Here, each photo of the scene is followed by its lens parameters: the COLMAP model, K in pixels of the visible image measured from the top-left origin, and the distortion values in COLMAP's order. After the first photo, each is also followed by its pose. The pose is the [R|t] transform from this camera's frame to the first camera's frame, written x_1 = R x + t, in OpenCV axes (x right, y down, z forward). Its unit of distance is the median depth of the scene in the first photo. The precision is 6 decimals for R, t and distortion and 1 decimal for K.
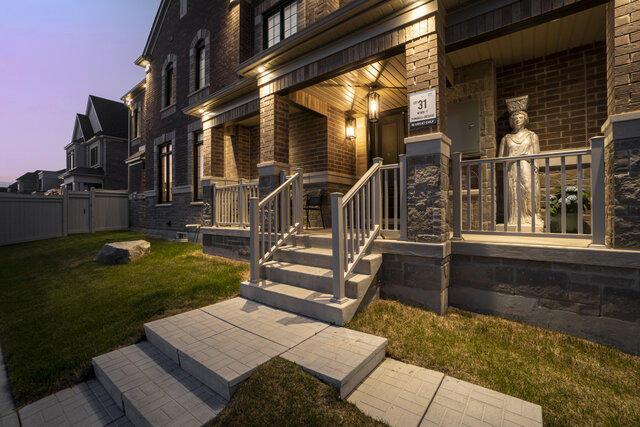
lens RADIAL K [[282.3, 0, 320.0], [0, 282.3, 213.5], [0, 0, 1]] dist [-0.062895, 0.019466]
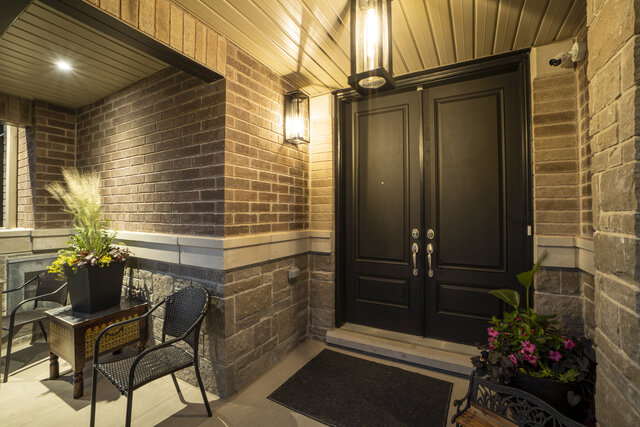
lens RADIAL K [[282.3, 0, 320.0], [0, 282.3, 213.5], [0, 0, 1]] dist [-0.062895, 0.019466]
pose [[0.988670, 0.007763, 0.149905, 0.086858], [-0.006057, 0.999912, -0.011834, -0.167618], [-0.149984, 0.010792, 0.988630, 0.617434]]
